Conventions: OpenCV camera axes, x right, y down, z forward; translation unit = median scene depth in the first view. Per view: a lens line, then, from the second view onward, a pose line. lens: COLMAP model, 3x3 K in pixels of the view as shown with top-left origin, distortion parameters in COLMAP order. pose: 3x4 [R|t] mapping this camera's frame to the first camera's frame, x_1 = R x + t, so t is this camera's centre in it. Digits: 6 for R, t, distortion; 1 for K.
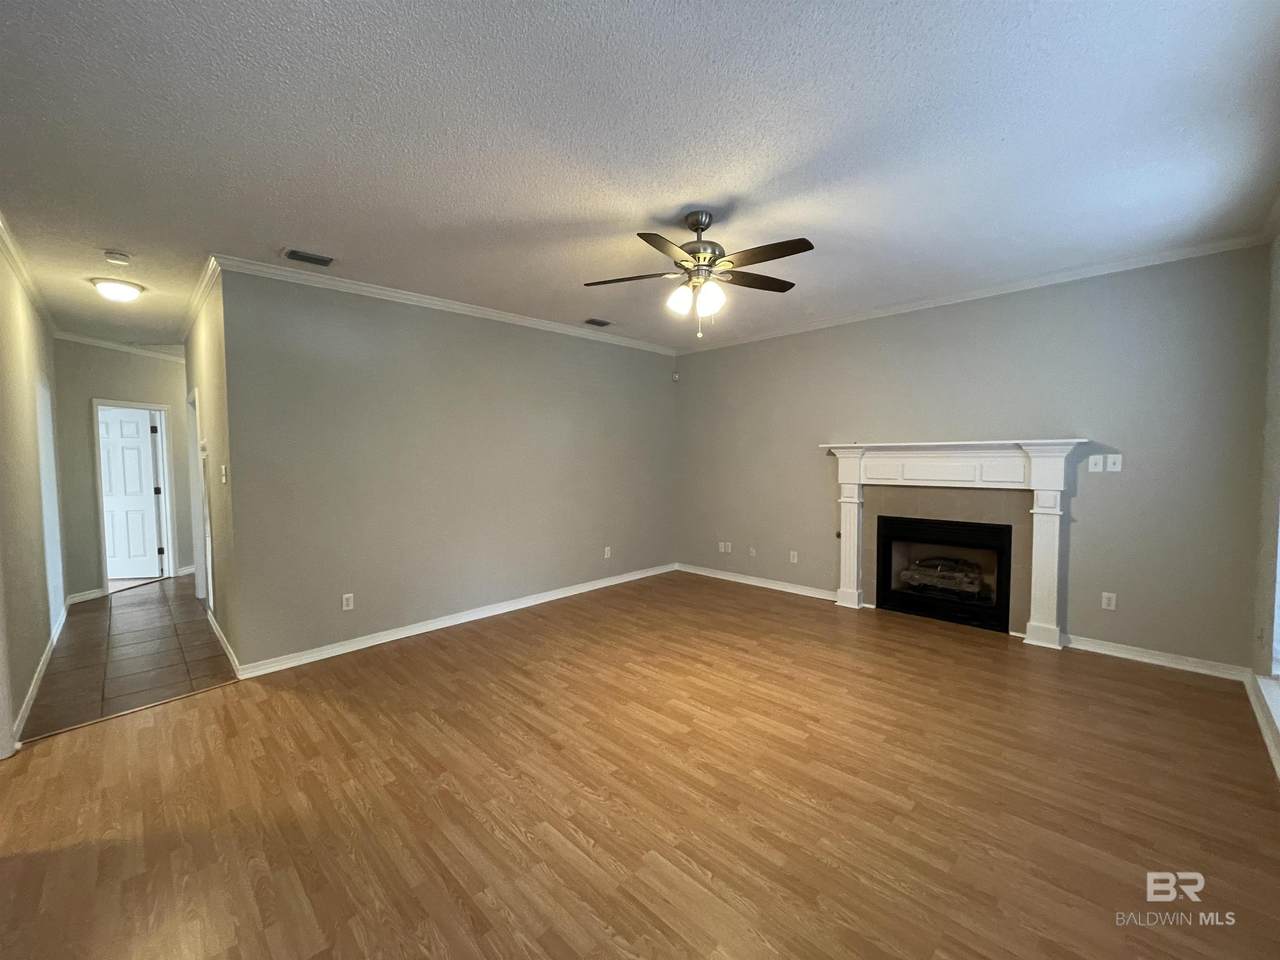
lens RADIAL K [[515.6, 0, 636.1], [0, 515.6, 475.0], [0, 0, 1]] dist [-0.011160, 0.000139]
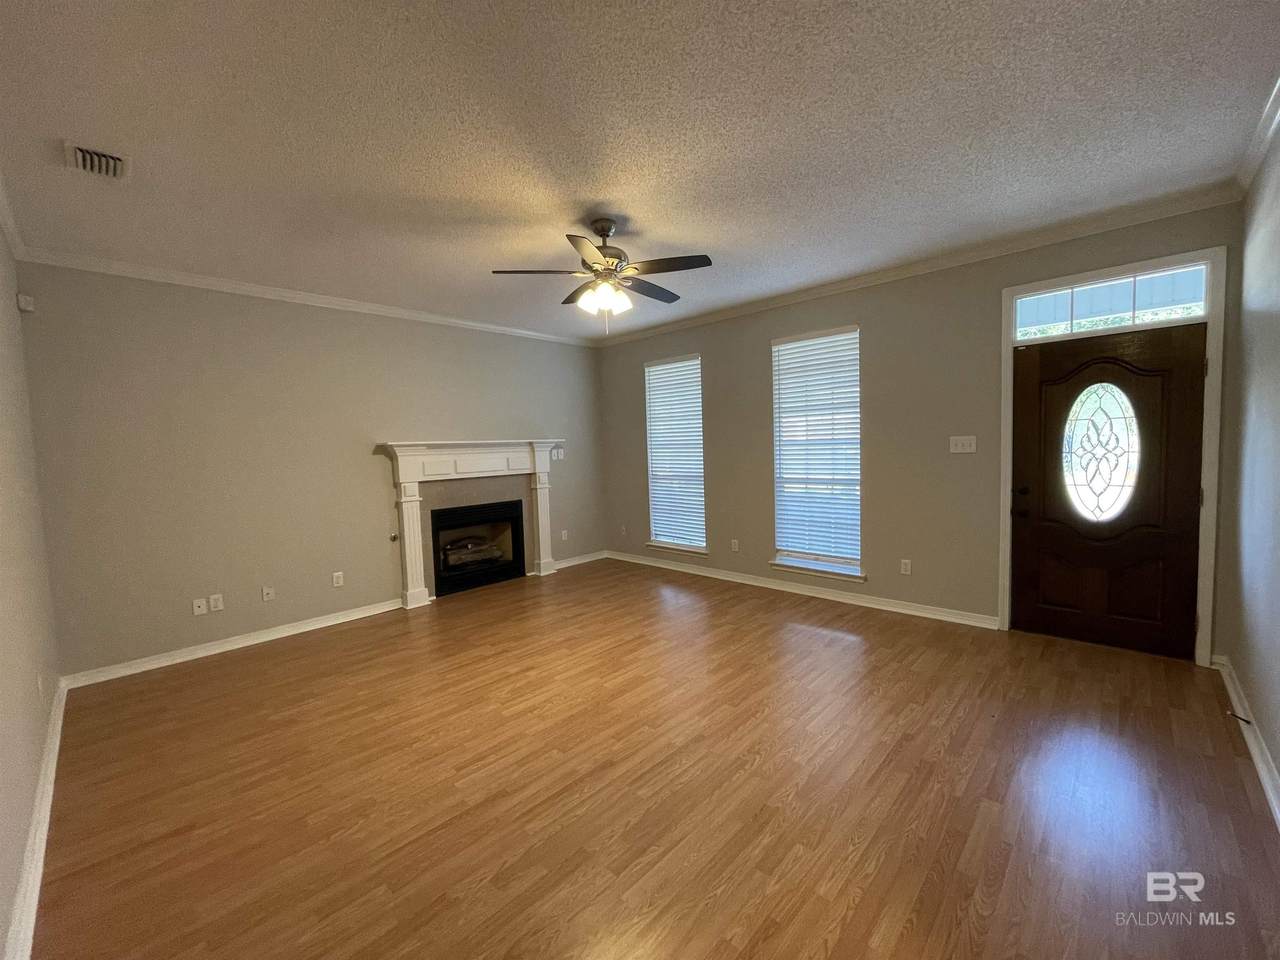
lens RADIAL K [[515.6, 0, 636.2], [0, 515.6, 484.7], [0, 0, 1]] dist [-0.011160, 0.000139]
pose [[-0.024766, -0.067455, 0.997415, -0.782176], [0.073825, 0.994873, 0.069116, -0.021626], [-0.996964, 0.075345, -0.019659, 0.786337]]
